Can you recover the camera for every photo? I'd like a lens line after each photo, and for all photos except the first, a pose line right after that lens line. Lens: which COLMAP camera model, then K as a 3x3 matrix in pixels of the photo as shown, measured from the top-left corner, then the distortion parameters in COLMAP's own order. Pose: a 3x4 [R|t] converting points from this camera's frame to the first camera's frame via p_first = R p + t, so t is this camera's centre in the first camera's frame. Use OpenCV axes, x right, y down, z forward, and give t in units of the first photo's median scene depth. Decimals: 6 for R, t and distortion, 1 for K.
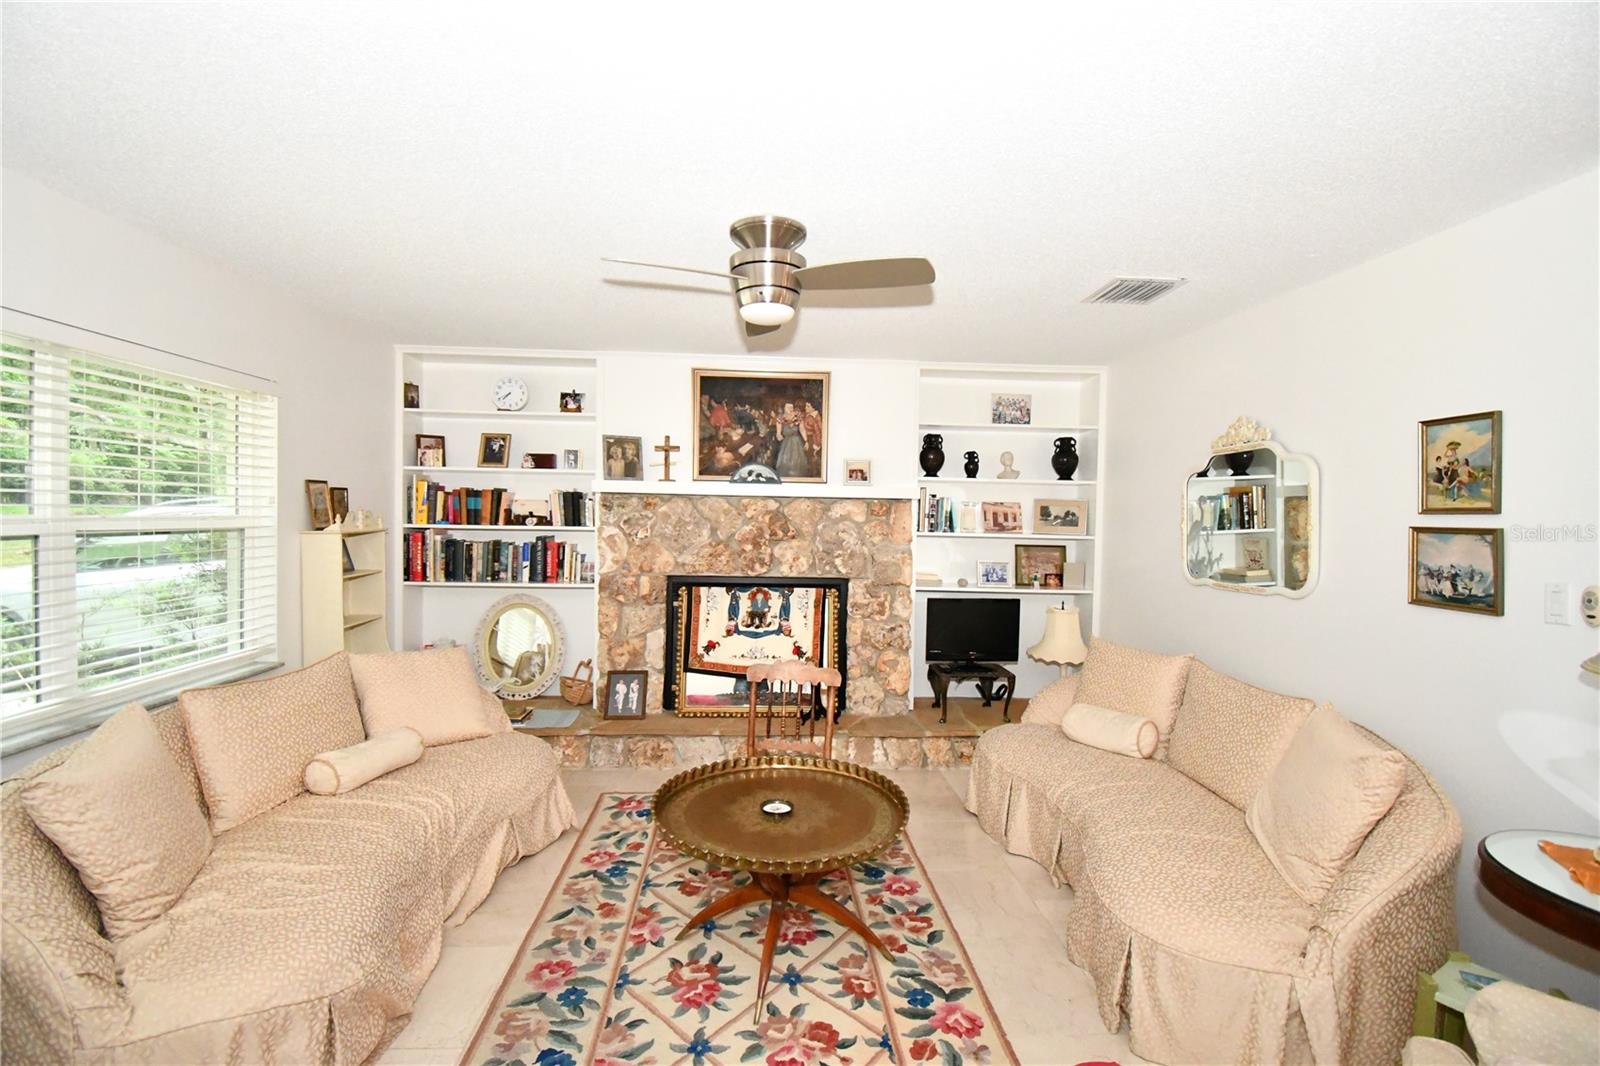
lens RADIAL K [[707.6, 0, 793.5], [0, 707.6, 534.7], [0, 0, 1]] dist [0.022224, -0.026448]
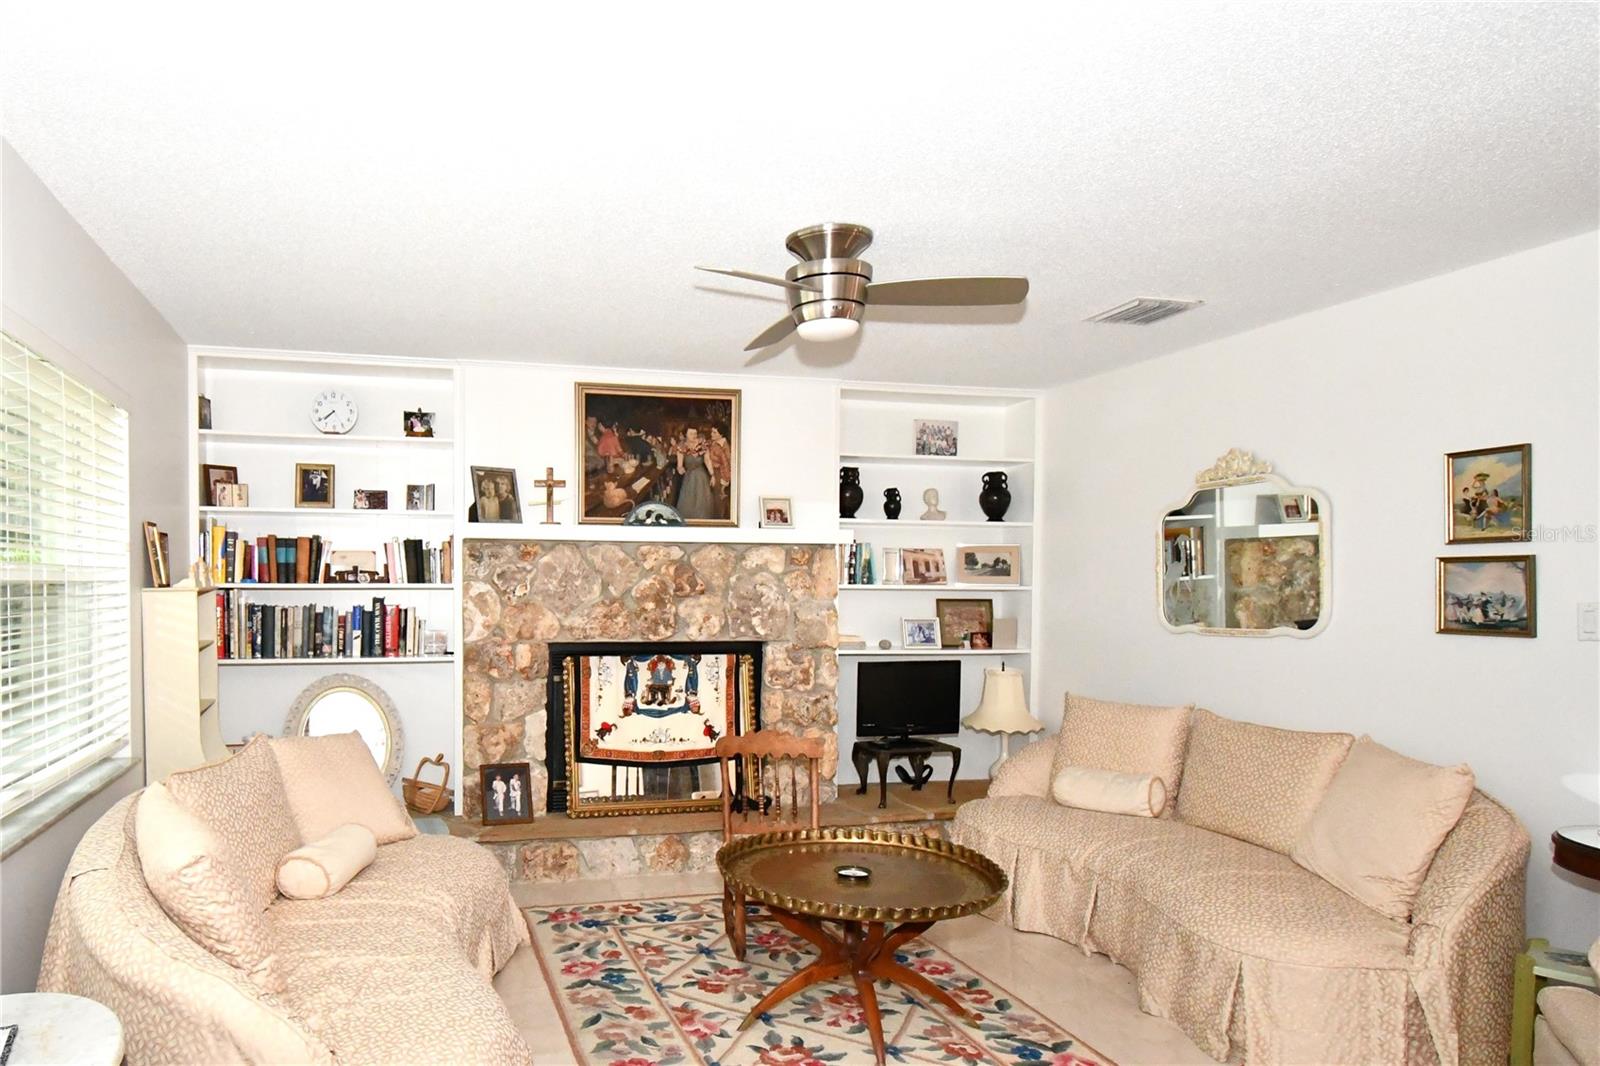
lens RADIAL K [[985.5, 0, 627.2], [0, 985.5, 616.3], [0, 0, 1]] dist [0.025943, -0.030879]
pose [[0.985688, -0.020656, 0.167311, -0.276252], [0.019858, 0.999782, 0.006445, 0.022017], [-0.167408, -0.003031, 0.985883, -0.108842]]
